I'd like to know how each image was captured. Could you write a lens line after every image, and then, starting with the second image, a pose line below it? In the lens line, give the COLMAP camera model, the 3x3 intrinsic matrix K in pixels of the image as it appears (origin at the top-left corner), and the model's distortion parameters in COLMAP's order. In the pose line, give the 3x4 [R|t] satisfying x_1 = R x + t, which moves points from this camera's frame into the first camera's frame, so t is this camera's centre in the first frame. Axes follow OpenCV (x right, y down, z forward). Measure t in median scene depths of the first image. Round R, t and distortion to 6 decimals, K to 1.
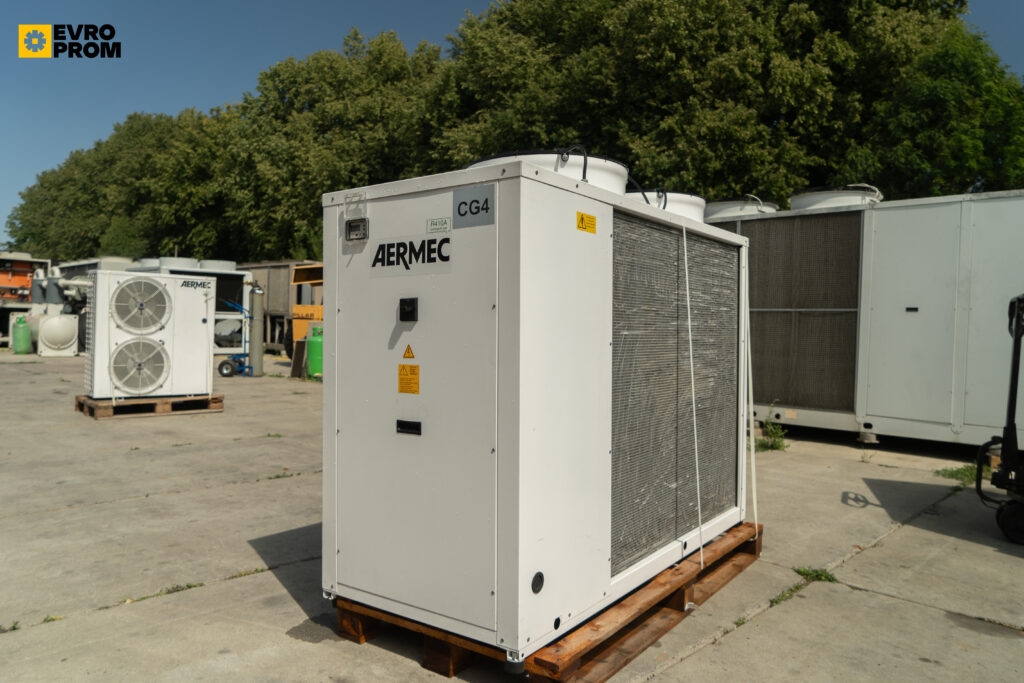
lens RADIAL K [[722.4, 0, 512.0], [0, 722.4, 341.5], [0, 0, 1]] dist [-0.016776, -0.000376]
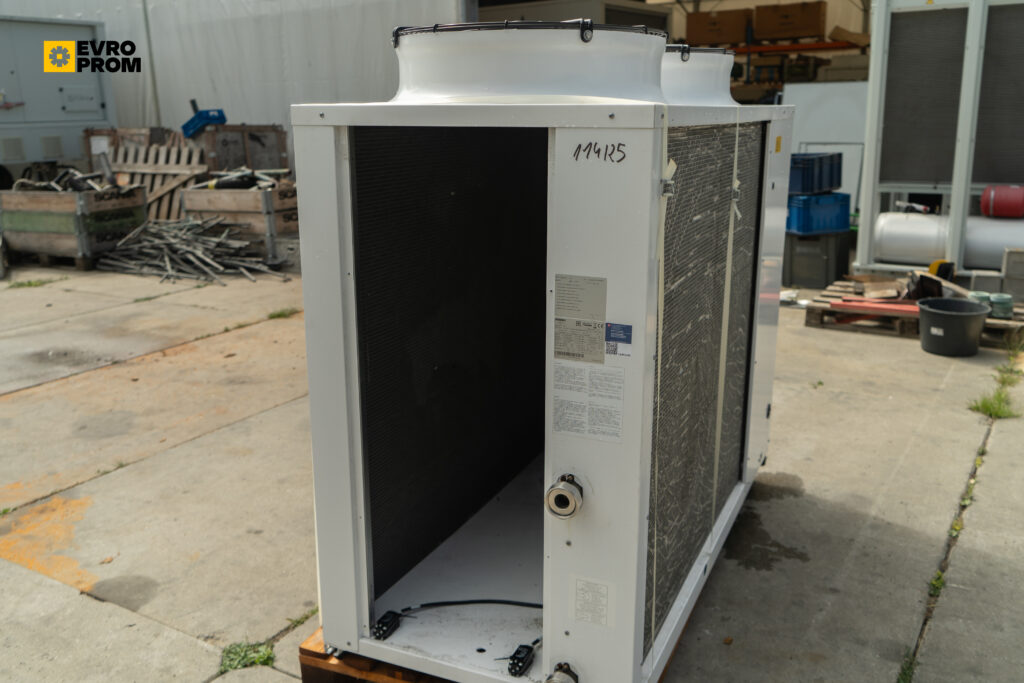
lens RADIAL K [[889.8, 0, 512.0], [0, 889.8, 341.5], [0, 0, 1]] dist [0.017453, 0.004905]
pose [[-0.979751, 0.044944, -0.195110, 0.056250], [-0.010749, 0.961267, 0.275408, -0.028912], [0.199931, 0.271929, -0.941319, 0.291449]]
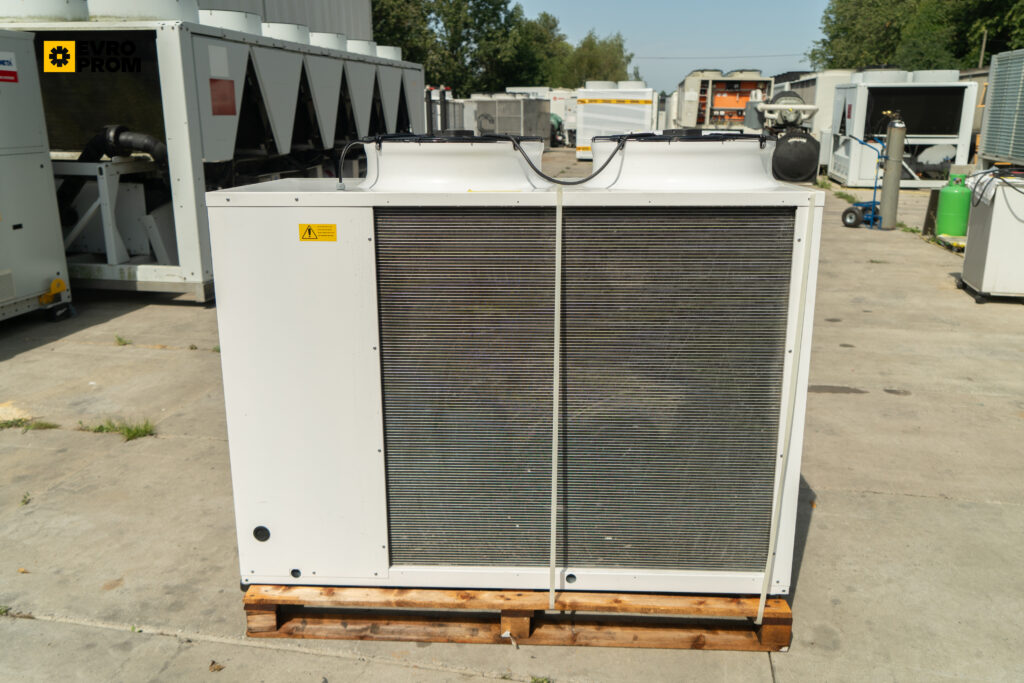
lens RADIAL K [[846.9, 0, 510.9], [0, 846.9, 319.8], [0, 0, 1]] dist [0.002818, -0.000552]
pose [[0.550420, 0.177566, -0.815787, 0.149213], [-0.005033, 0.977809, 0.209436, -0.035079], [0.834872, -0.111172, 0.539100, 0.066575]]
